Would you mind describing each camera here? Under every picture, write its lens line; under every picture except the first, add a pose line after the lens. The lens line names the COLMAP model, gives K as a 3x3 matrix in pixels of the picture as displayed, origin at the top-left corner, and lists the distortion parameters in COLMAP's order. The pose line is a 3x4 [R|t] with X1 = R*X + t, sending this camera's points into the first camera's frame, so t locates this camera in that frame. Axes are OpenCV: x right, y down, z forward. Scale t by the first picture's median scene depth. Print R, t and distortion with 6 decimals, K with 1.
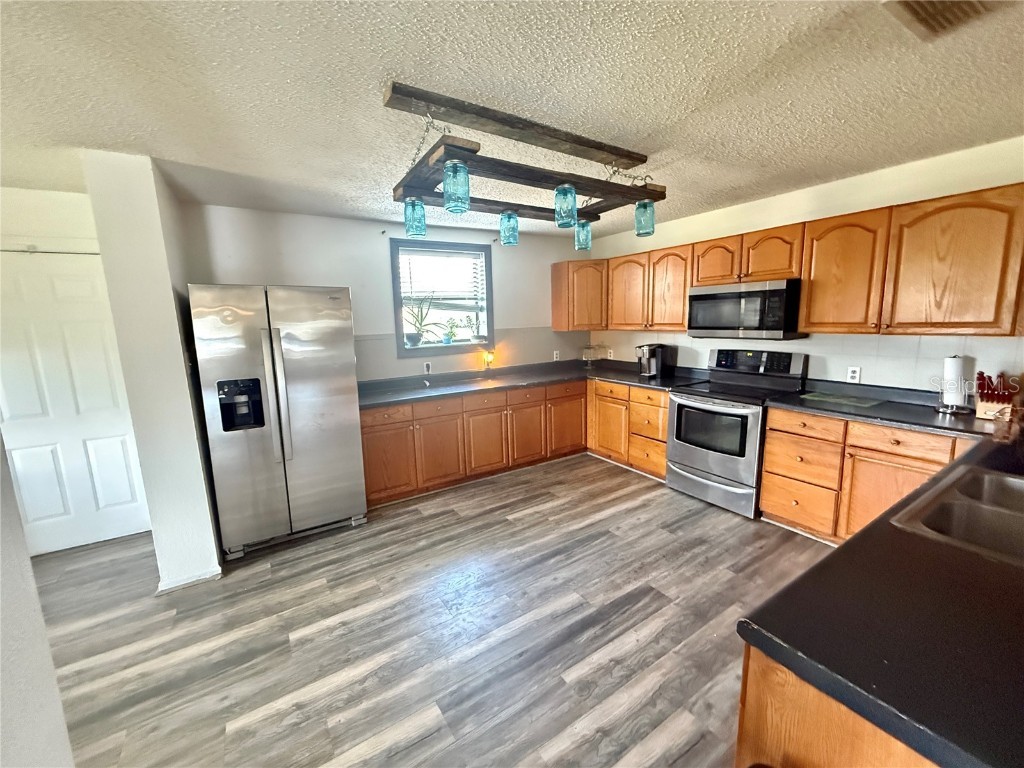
lens RADIAL K [[411.3, 0, 508.4], [0, 411.3, 383.5], [0, 0, 1]] dist [0.001462, -0.000696]
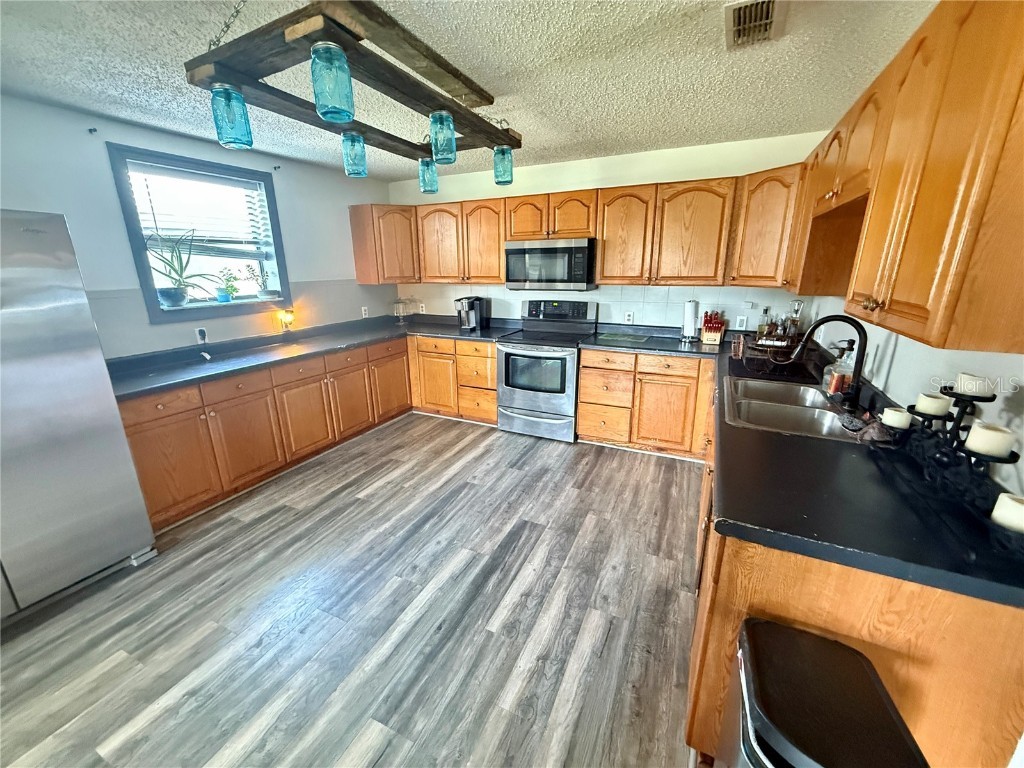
lens RADIAL K [[411.3, 0, 510.5], [0, 411.3, 383.6], [0, 0, 1]] dist [0.001462, -0.000696]
pose [[0.849168, -0.128055, 0.512364, -0.170644], [0.071473, 0.989098, 0.128749, -0.010793], [-0.523265, -0.072710, 0.849063, 0.095156]]
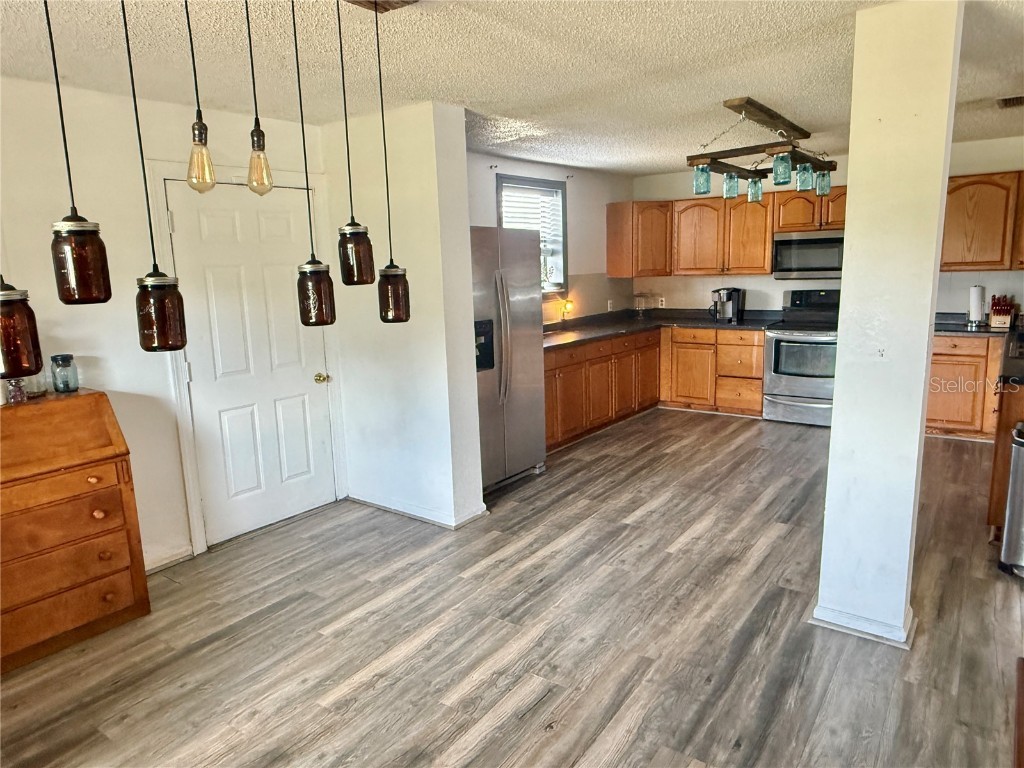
lens RADIAL K [[682.4, 0, 508.6], [0, 682.4, 384.6], [0, 0, 1]] dist [0.003003, -0.000606]
pose [[0.931601, -0.065419, 0.357546, -1.134266], [0.063444, 0.997836, 0.017266, 0.115674], [-0.357902, 0.006599, 0.933736, -0.550439]]
